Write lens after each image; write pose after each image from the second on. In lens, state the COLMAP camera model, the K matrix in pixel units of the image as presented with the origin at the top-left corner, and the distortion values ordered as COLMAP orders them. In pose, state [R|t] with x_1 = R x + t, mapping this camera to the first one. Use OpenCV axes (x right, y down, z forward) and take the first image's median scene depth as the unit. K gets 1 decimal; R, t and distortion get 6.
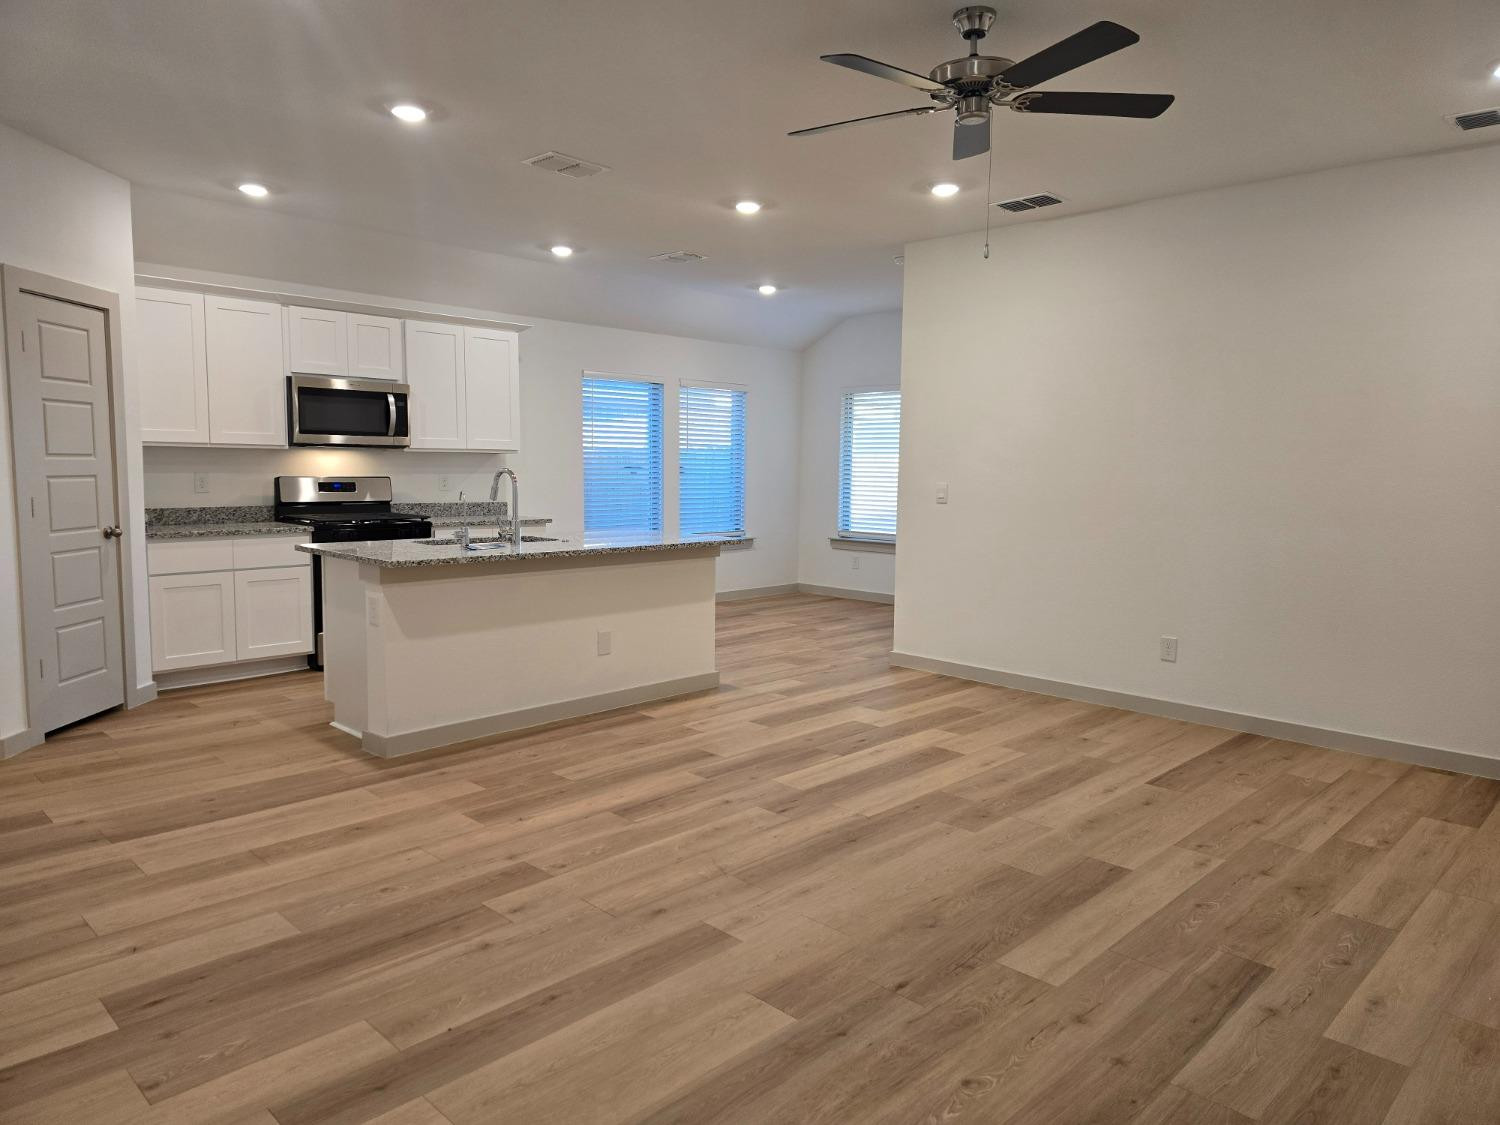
lens RADIAL K [[994.9, 0, 755.3], [0, 994.9, 558.6], [0, 0, 1]] dist [0.076106, -0.073581]
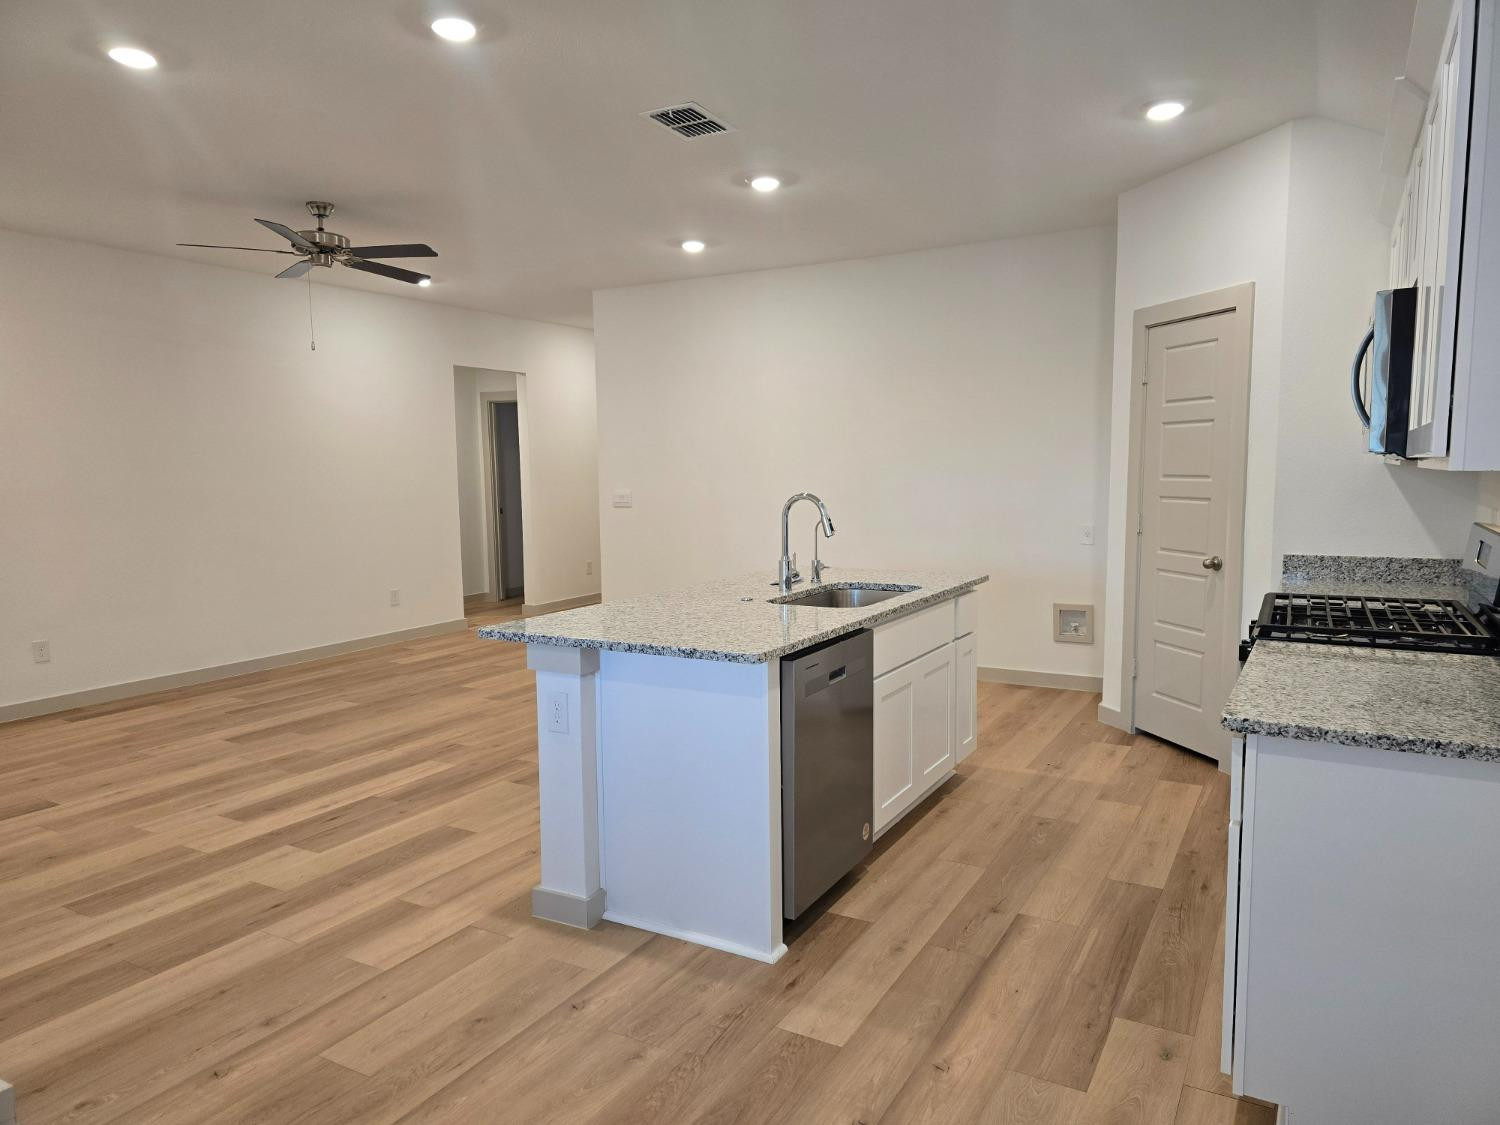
lens RADIAL K [[999.1, 0, 758.7], [0, 999.1, 562.8], [0, 0, 1]] dist [0.072088, -0.071887]
pose [[-0.966706, 0.021422, -0.254992, -0.022028], [-0.027322, 0.982152, 0.186093, -0.174143], [0.254428, 0.186864, -0.948867, 1.675758]]
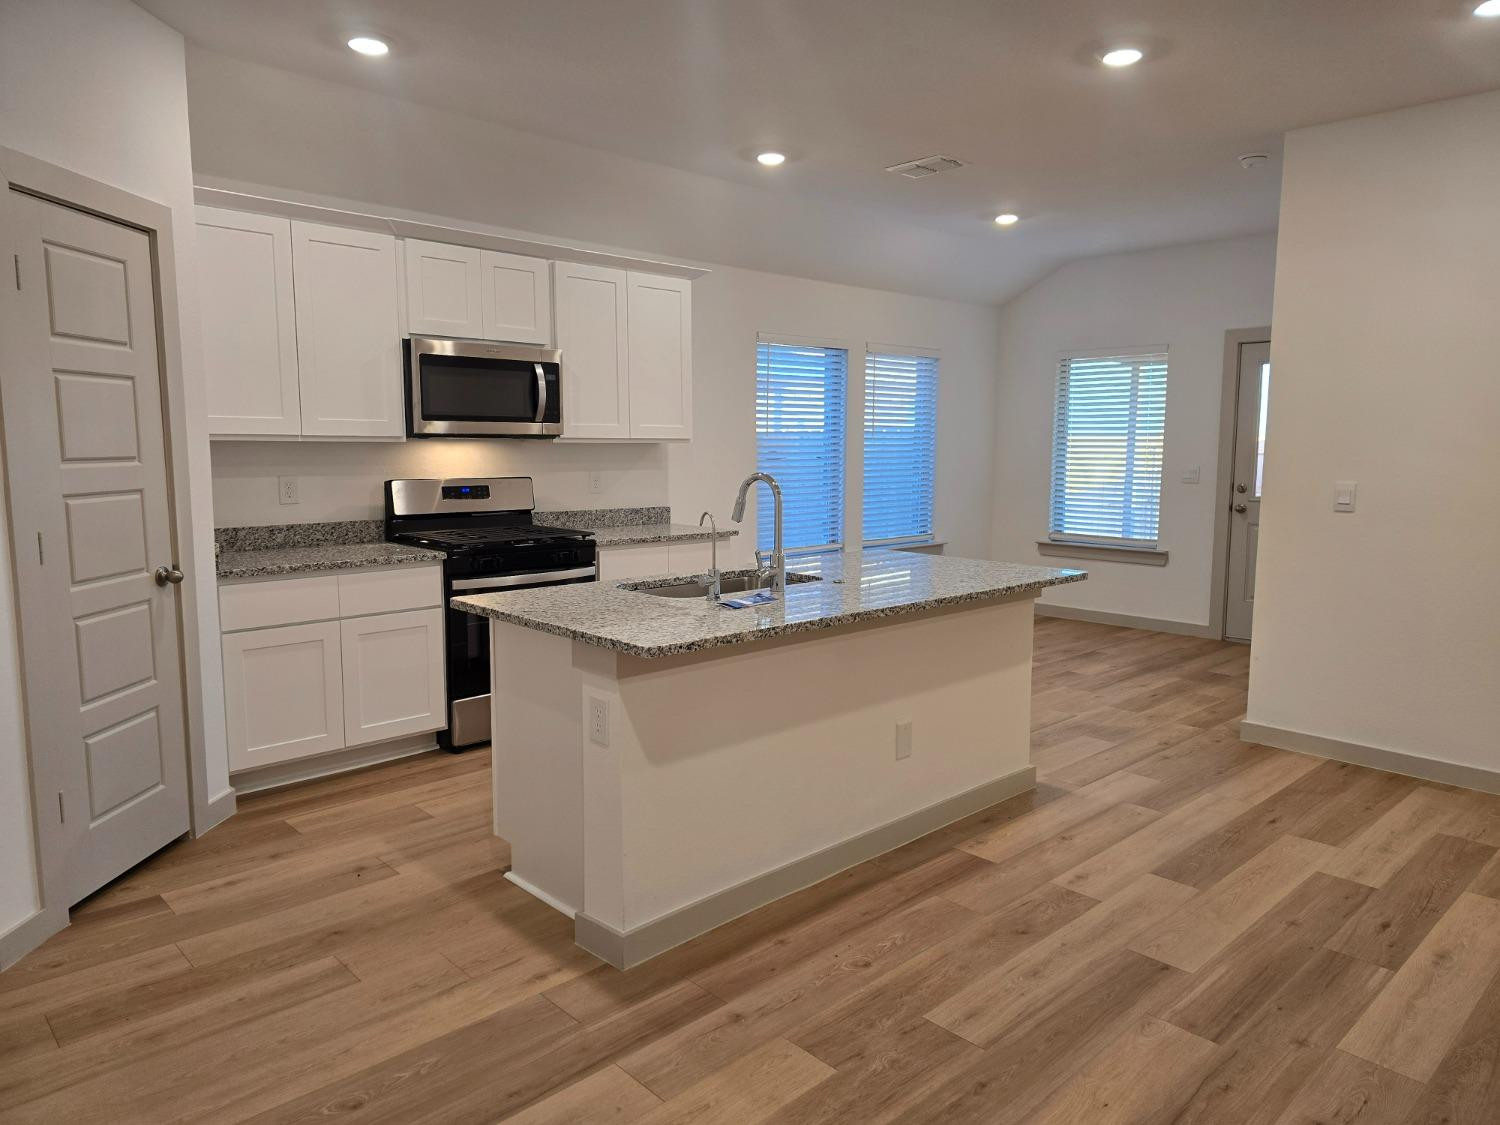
lens RADIAL K [[999.1, 0, 758.7], [0, 999.1, 562.8], [0, 0, 1]] dist [0.072088, -0.071887]
pose [[0.999332, -0.003377, -0.036379, -0.222696], [0.004319, 0.999657, 0.025829, -0.047924], [0.036280, -0.025969, 0.999004, 0.348120]]
